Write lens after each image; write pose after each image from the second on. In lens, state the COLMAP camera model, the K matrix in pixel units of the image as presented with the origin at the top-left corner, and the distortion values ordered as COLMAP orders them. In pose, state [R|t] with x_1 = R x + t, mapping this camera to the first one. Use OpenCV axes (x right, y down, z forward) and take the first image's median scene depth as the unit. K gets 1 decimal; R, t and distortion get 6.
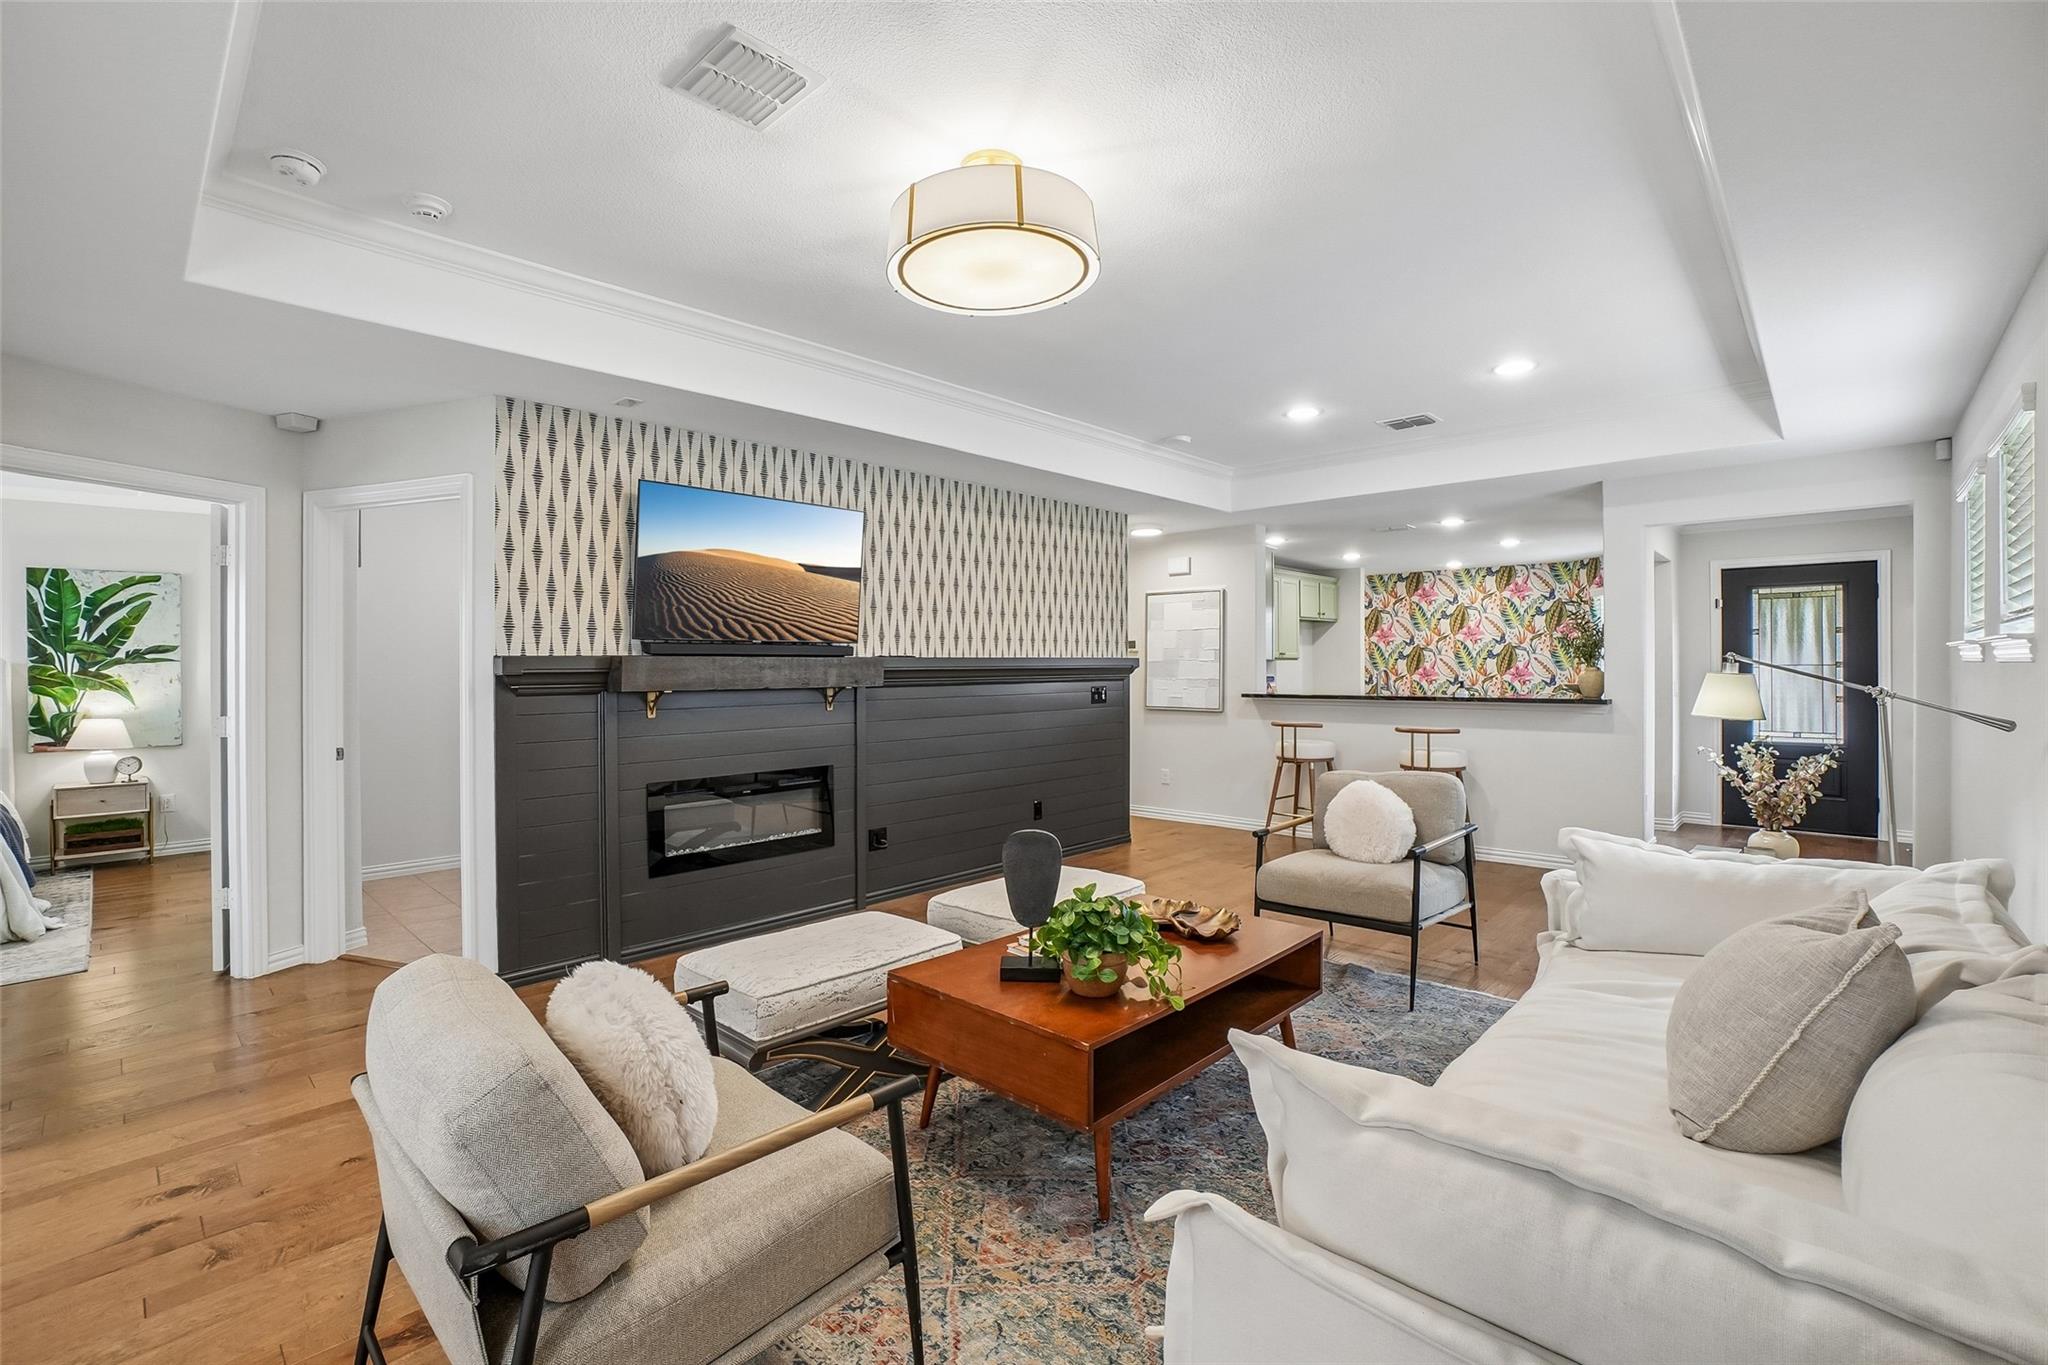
lens RADIAL K [[922.9, 0, 1000.4], [0, 922.9, 679.5], [0, 0, 1]] dist [-0.068135, 0.026752]
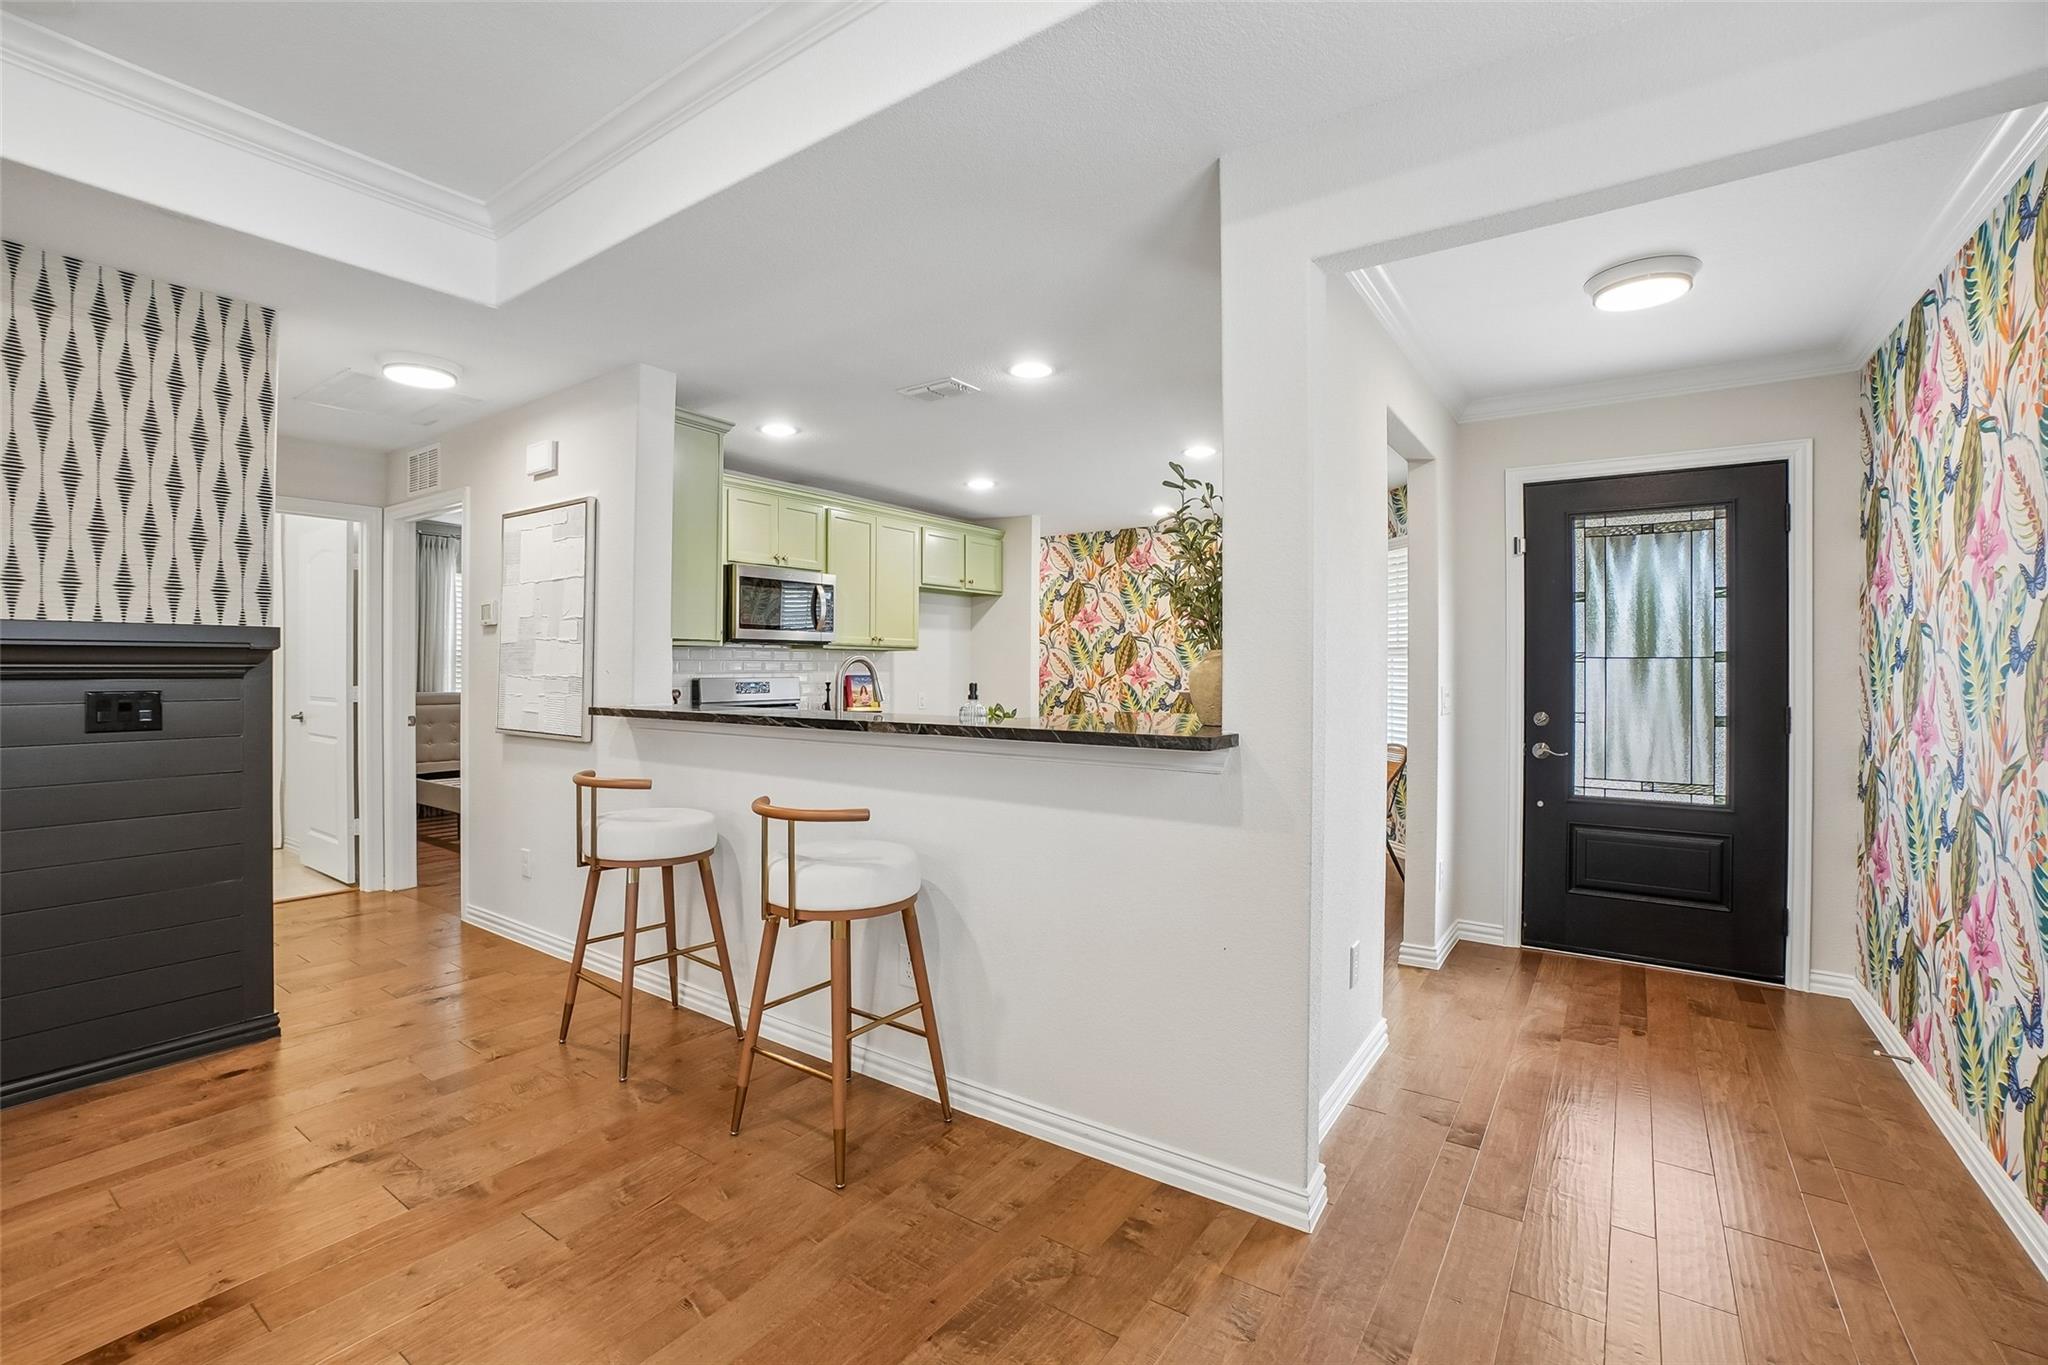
lens RADIAL K [[922.9, 0, 1000.4], [0, 922.9, 679.5], [0, 0, 1]] dist [-0.068135, 0.026752]
pose [[0.989532, 0.005893, 0.144192, 0.406463], [-0.005626, 0.999982, -0.002258, 0.000806], [-0.144203, 0.001424, 0.989547, 0.491990]]
